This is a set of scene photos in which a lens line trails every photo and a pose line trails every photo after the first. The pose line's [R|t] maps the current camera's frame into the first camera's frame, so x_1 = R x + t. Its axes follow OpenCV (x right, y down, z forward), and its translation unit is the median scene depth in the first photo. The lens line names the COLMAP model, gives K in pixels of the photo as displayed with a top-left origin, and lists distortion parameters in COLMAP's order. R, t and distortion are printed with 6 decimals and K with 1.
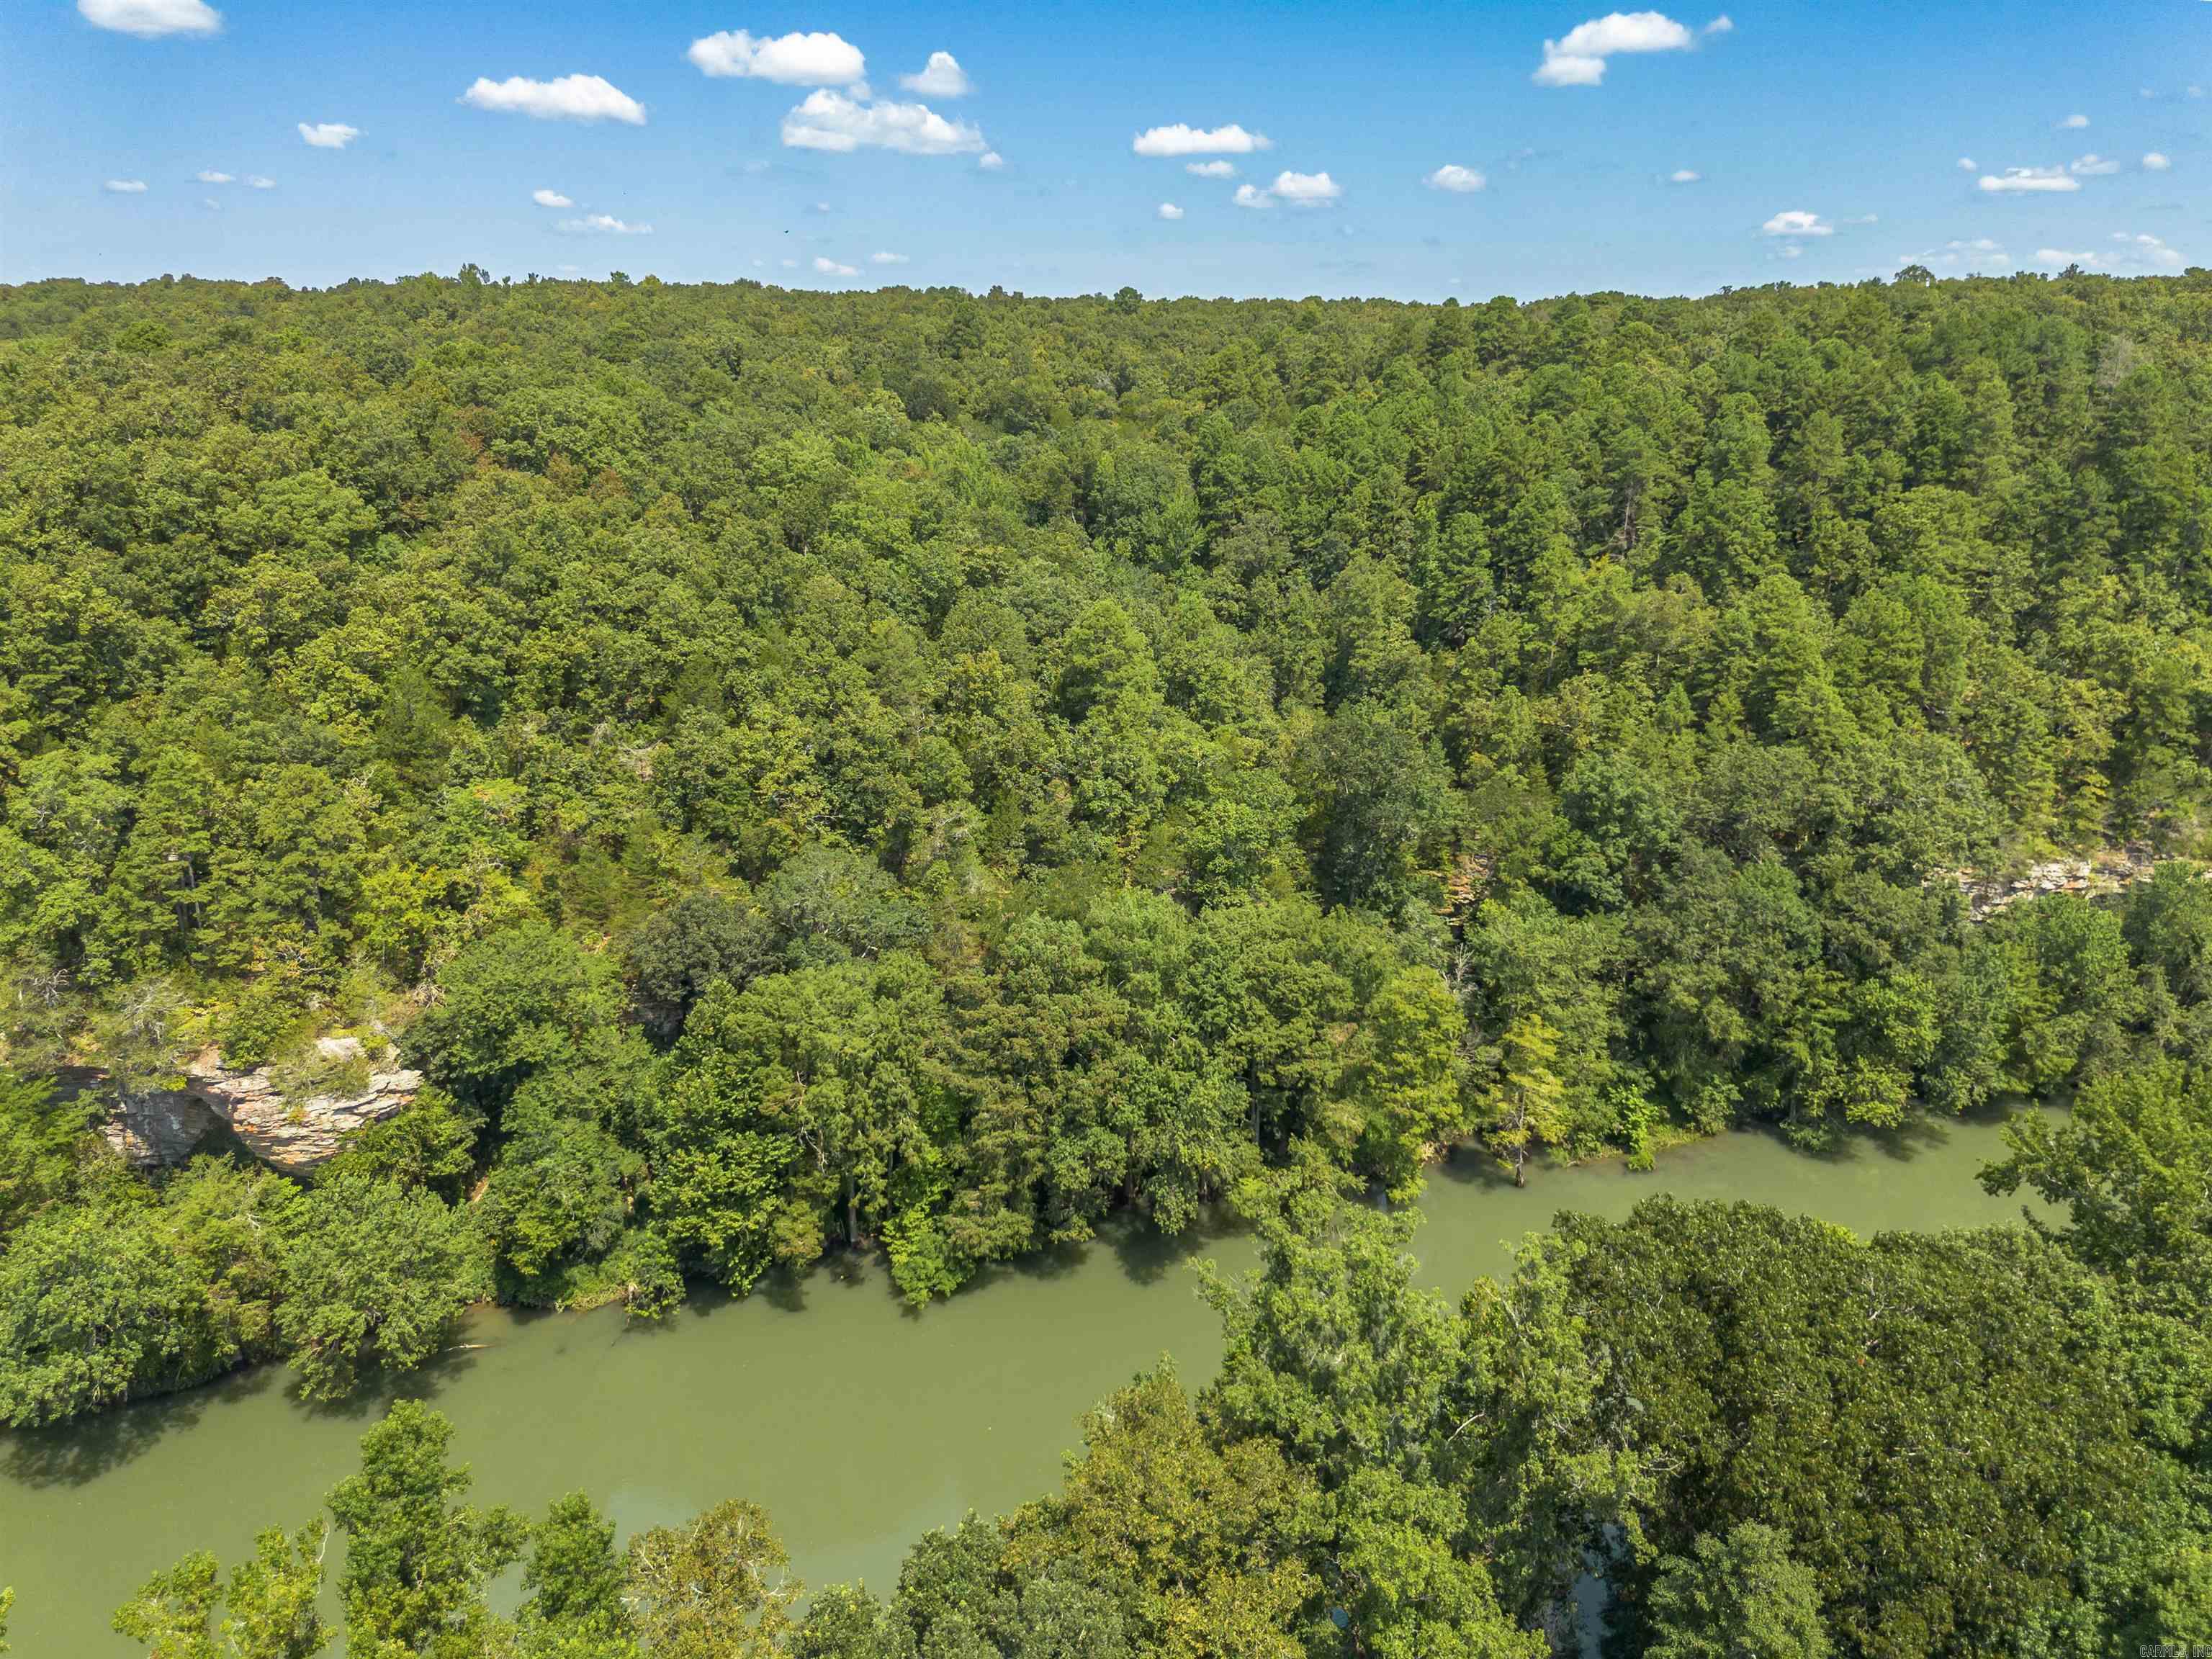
lens RADIAL K [[1555.4, 0, 1107.0], [0, 1555.4, 811.8], [0, 0, 1]] dist [0.303820, -0.317139]
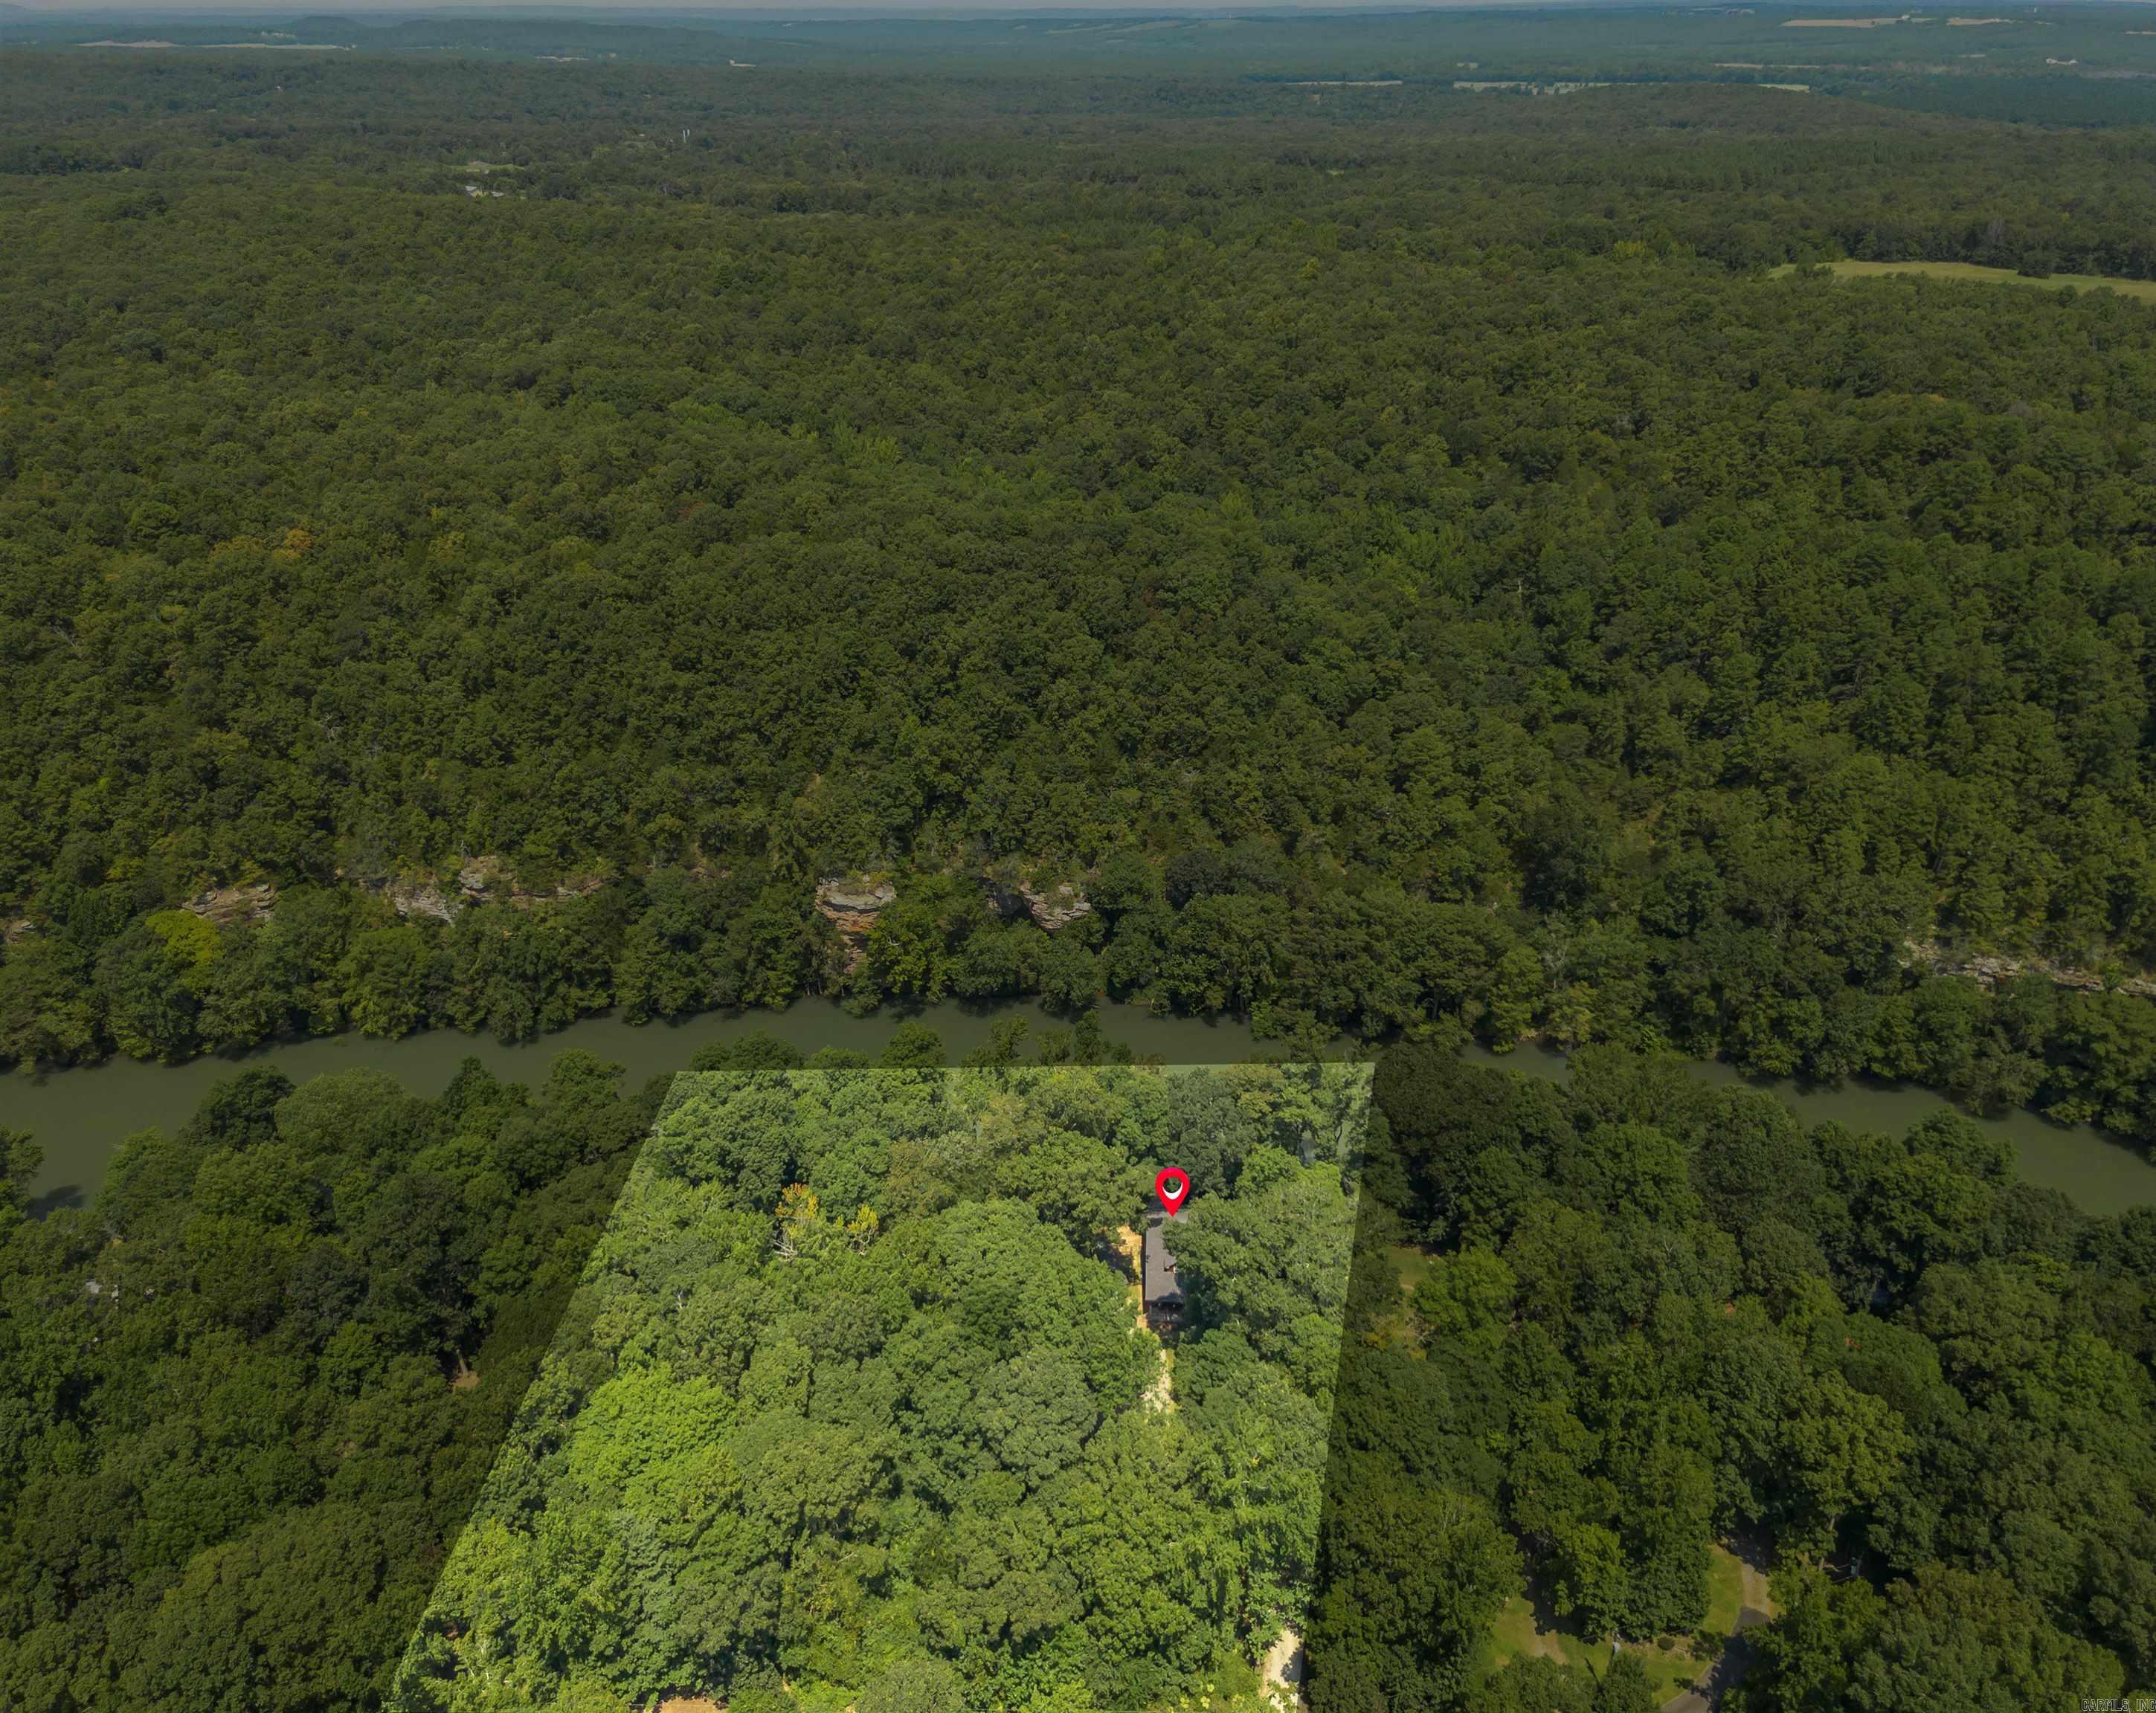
lens RADIAL K [[1599.3, 0, 1078.0], [0, 1599.3, 856.5], [0, 0, 1]] dist [0.004112, 0.000576]
pose [[0.915319, 0.199535, -0.349823, 0.460769], [-0.141465, 0.972579, 0.184603, -0.399451], [0.377066, -0.119483, 0.918447, -1.406366]]
